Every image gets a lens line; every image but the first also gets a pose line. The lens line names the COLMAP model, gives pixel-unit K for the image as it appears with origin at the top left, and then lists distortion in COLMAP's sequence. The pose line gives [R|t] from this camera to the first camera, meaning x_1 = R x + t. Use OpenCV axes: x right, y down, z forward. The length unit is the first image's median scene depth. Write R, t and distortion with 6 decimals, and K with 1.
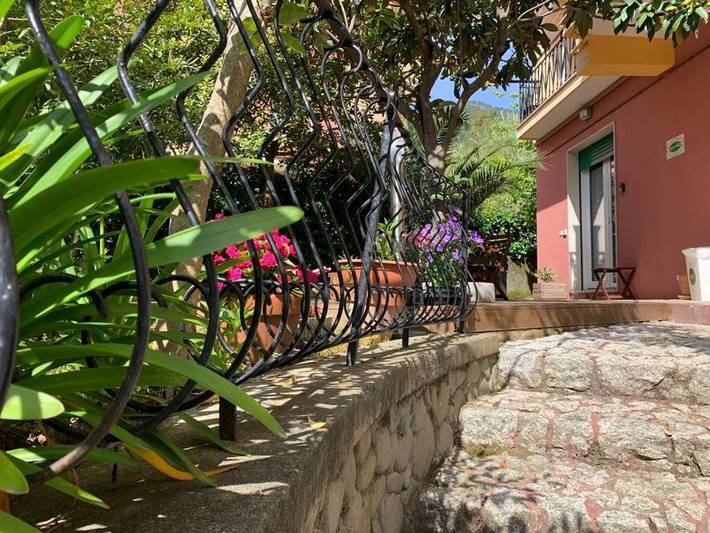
lens RADIAL K [[518.6, 0, 354.1], [0, 518.6, 266.4], [0, 0, 1]] dist [-0.009991, 0.006409]
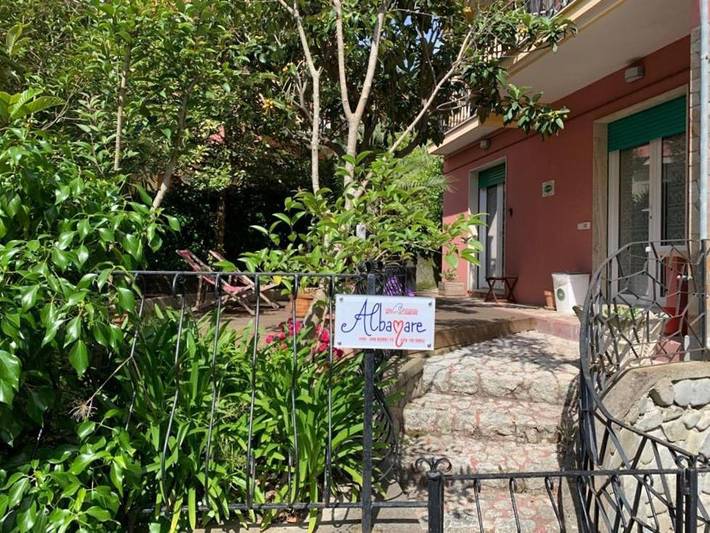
lens RADIAL K [[518.6, 0, 355.6], [0, 518.6, 266.9], [0, 0, 1]] dist [-0.009991, 0.006409]
pose [[0.983902, 0.009441, 0.178459, -0.220117], [-0.018348, 0.998663, 0.048327, -0.232959], [-0.177764, -0.050823, 0.982760, -0.527770]]
